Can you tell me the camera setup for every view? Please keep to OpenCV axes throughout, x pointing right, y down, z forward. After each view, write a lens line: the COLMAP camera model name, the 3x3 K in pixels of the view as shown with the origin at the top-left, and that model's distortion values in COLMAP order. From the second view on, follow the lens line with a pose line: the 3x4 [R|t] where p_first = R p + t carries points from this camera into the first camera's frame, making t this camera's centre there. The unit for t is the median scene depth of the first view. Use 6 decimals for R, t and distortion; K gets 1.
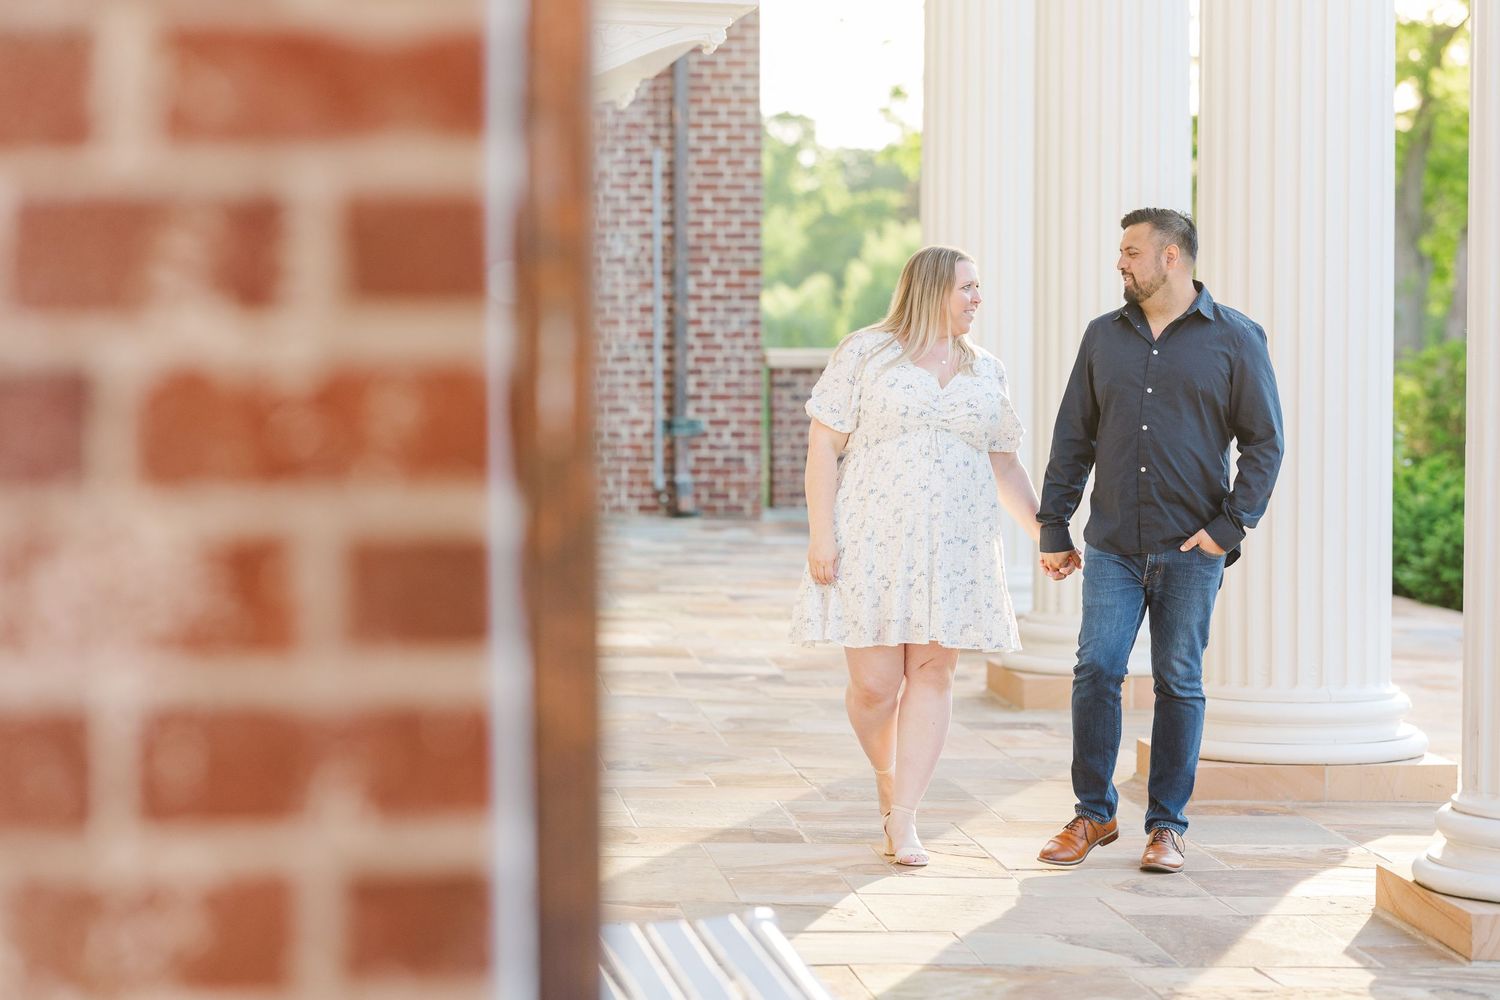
lens RADIAL K [[4113.4, 0, 750.0], [0, 4113.4, 500.0], [0, 0, 1]] dist [-0.074771, -0.190772]
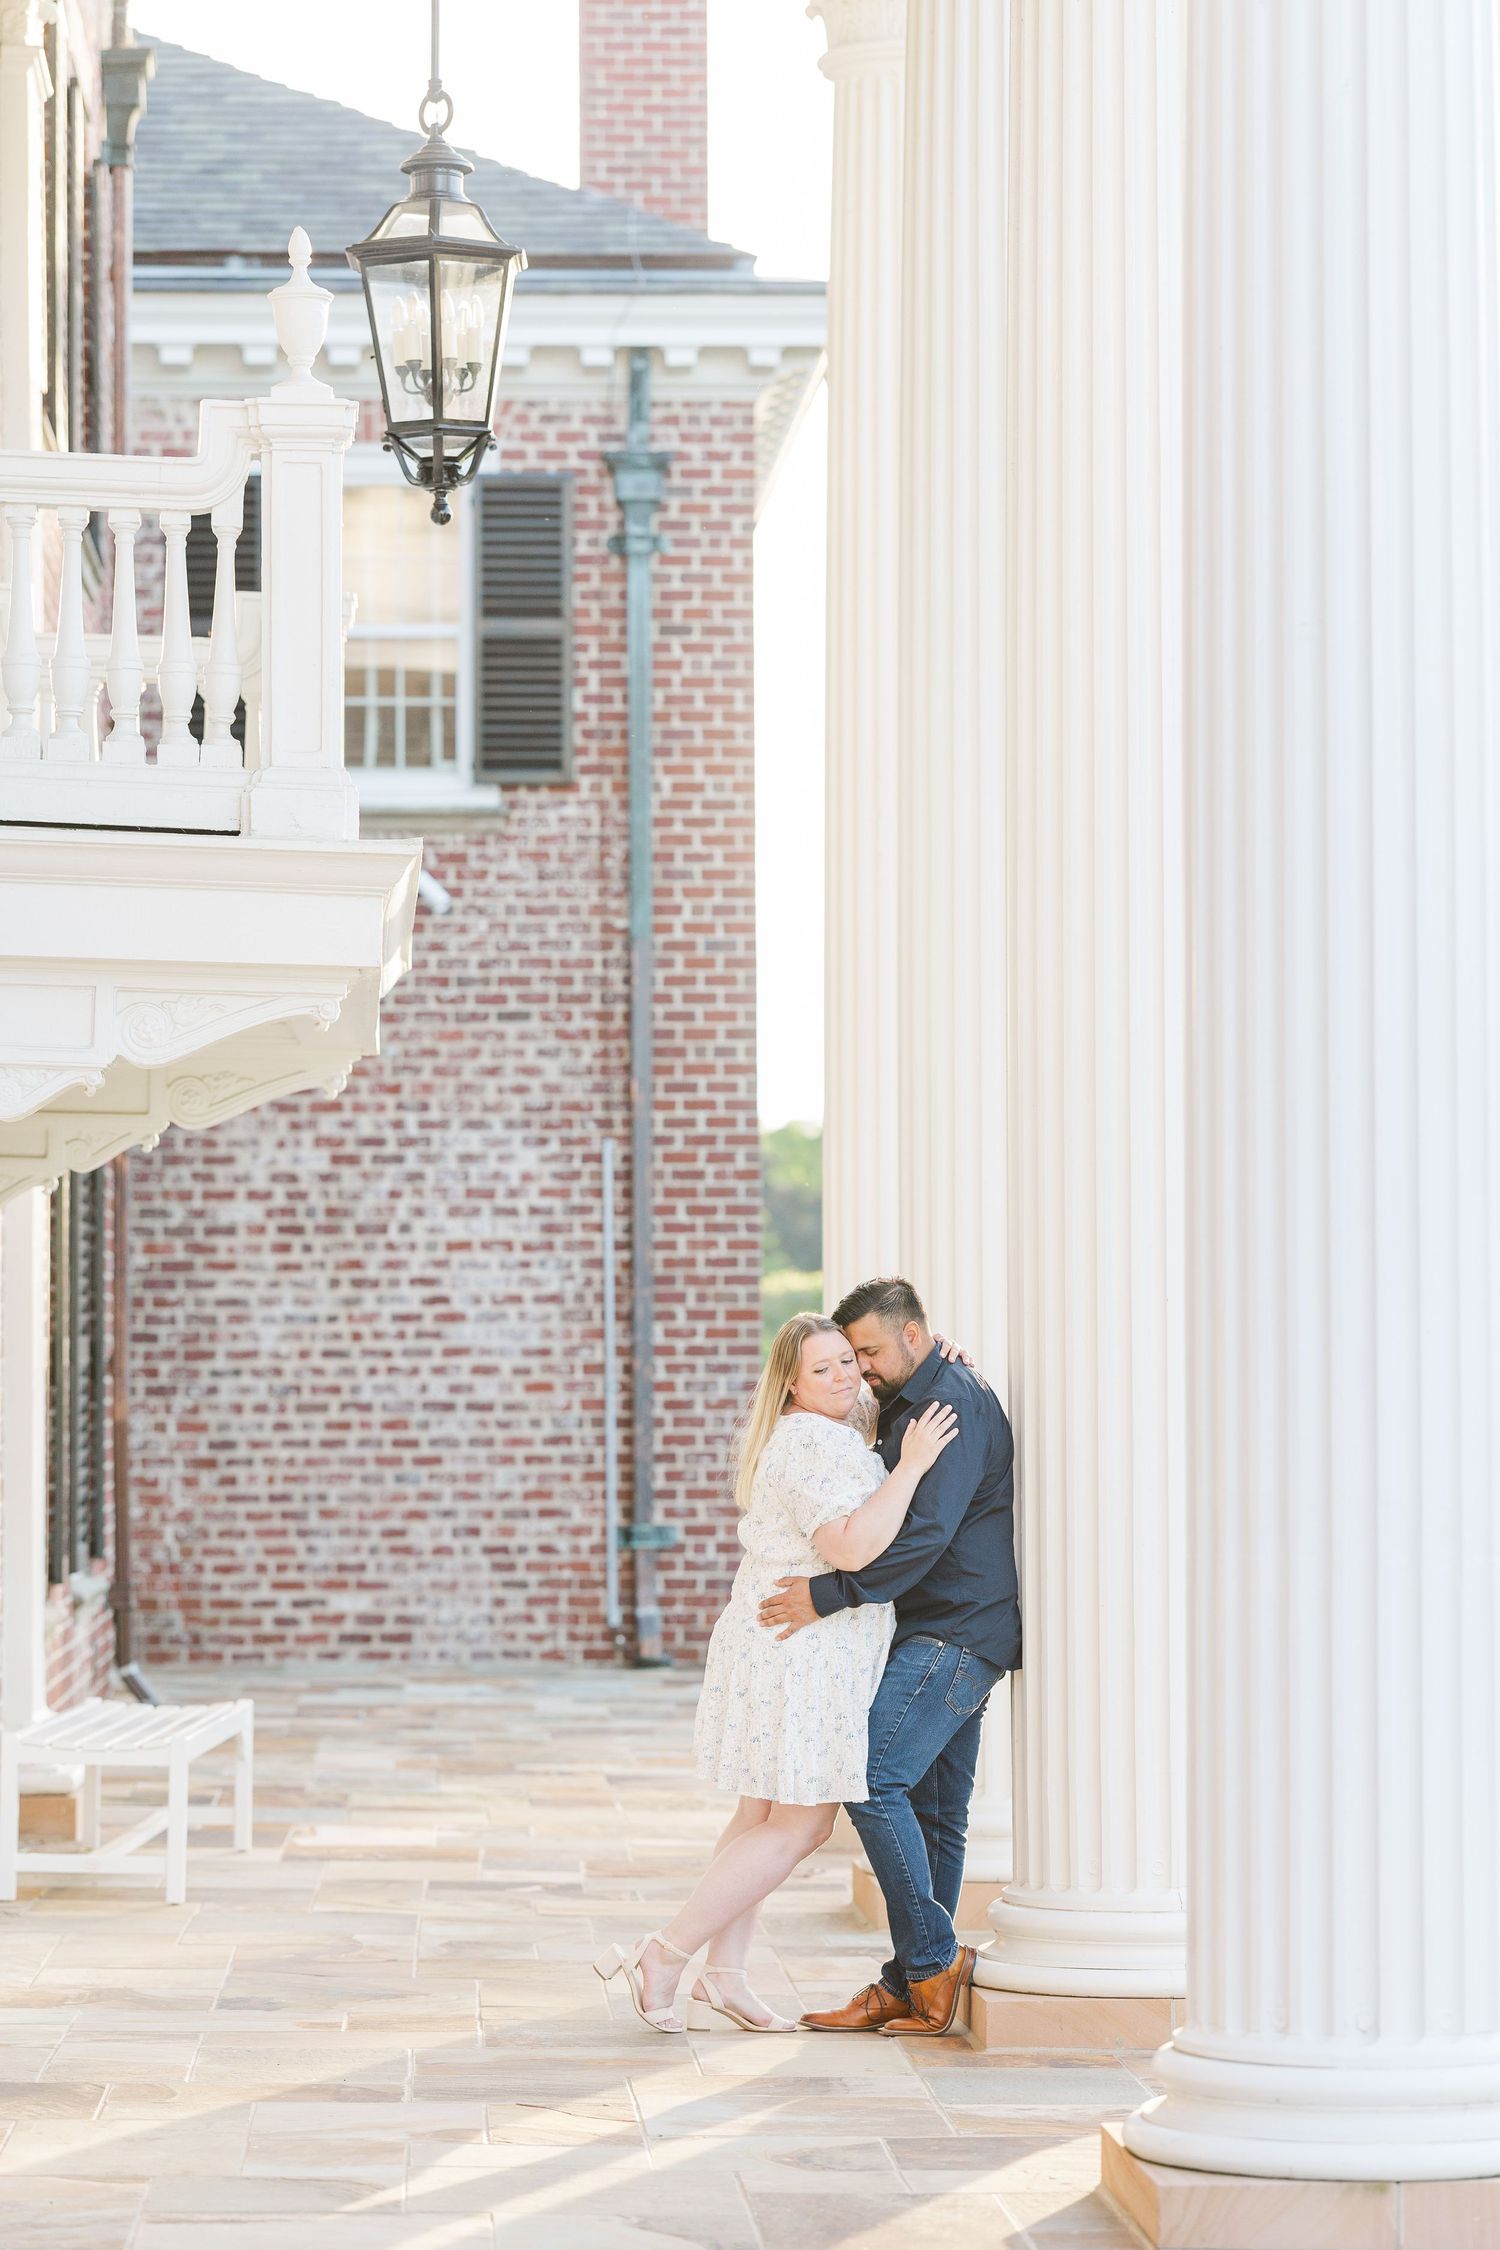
lens RADIAL K [[6170.1, 0, 750.0], [0, 6170.1, 1125.0], [0, 0, 1]] dist [-0.074771, -0.190772]
pose [[0.998777, -0.009637, -0.048485, 0.052390], [0.005517, 0.996415, -0.084420, 0.000966], [0.049125, 0.084049, 0.995250, -0.043606]]
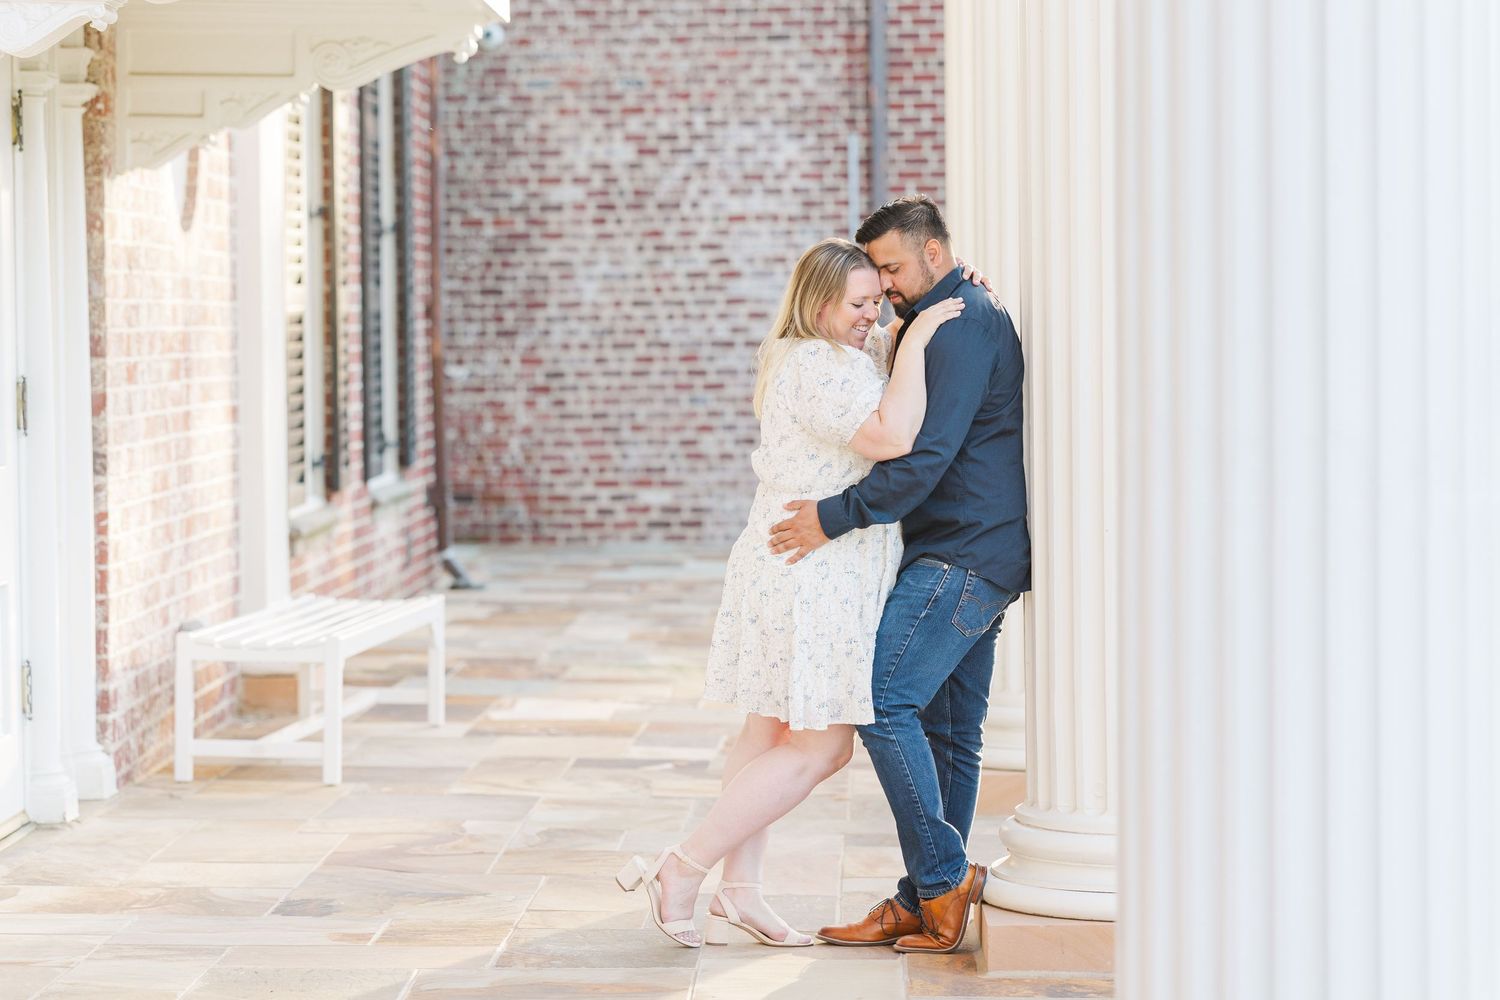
lens RADIAL K [[4074.7, 0, 750.0], [0, 4074.7, 500.0], [0, 0, 1]] dist [-0.052865, -0.451198]
pose [[0.991366, -0.008563, -0.130842, 0.070080], [0.008308, 0.999962, -0.002495, -0.003879], [0.130859, 0.001386, 0.991400, 0.121213]]
